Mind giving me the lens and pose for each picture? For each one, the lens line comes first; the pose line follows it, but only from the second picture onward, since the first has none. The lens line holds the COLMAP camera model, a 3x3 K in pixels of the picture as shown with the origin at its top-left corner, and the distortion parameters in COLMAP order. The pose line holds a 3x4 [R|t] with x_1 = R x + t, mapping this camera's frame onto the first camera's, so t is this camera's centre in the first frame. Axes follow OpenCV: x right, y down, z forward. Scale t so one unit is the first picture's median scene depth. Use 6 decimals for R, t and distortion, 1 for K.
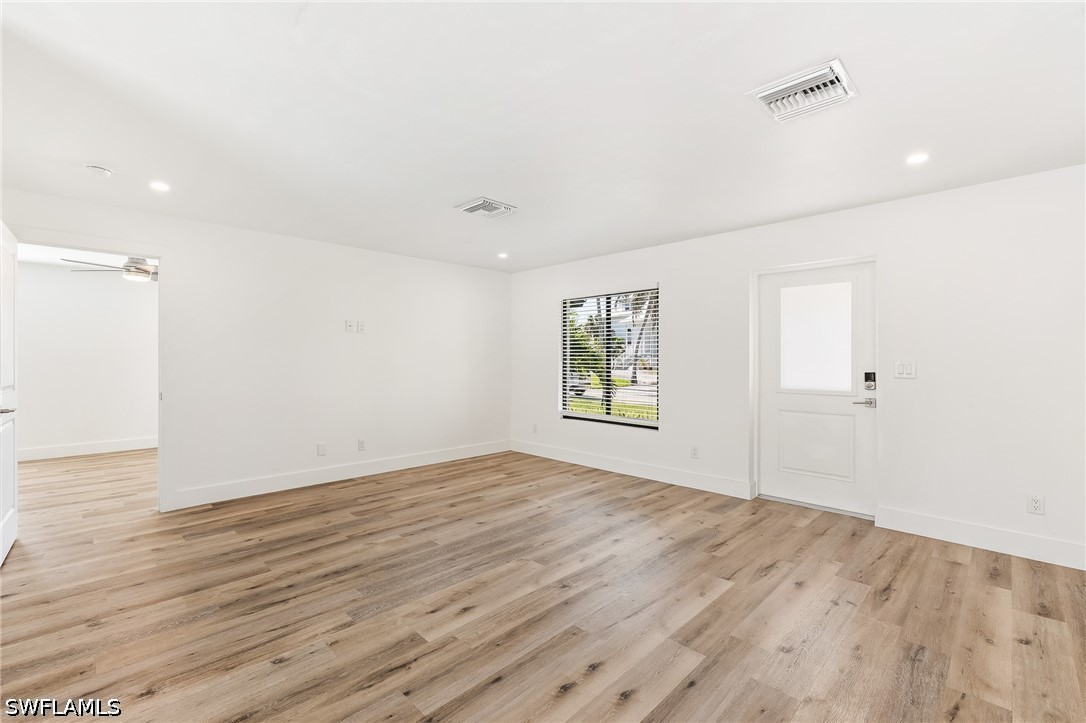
lens RADIAL K [[470.3, 0, 543.0], [0, 470.3, 361.5], [0, 0, 1]] dist [0.001779, -0.000484]
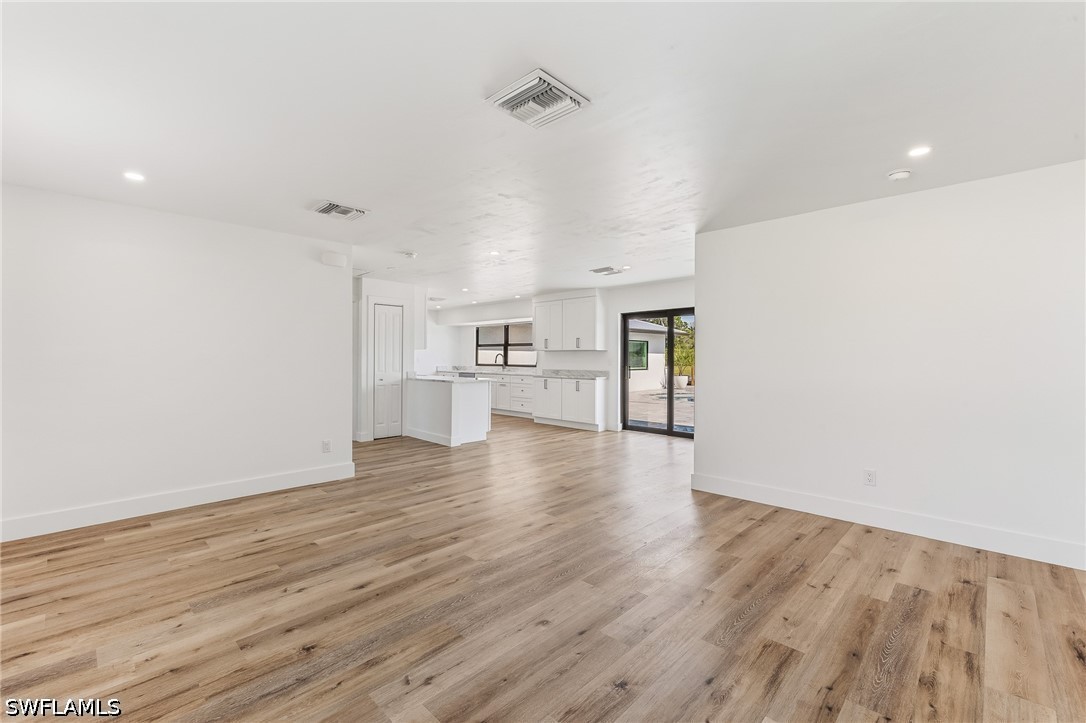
lens RADIAL K [[470.3, 0, 543.0], [0, 470.3, 361.5], [0, 0, 1]] dist [0.001779, -0.000484]
pose [[-0.999953, -0.002394, -0.009399, -0.145229], [-0.002529, 0.999894, 0.014335, -0.009321], [0.009364, 0.014358, -0.999853, 1.862478]]
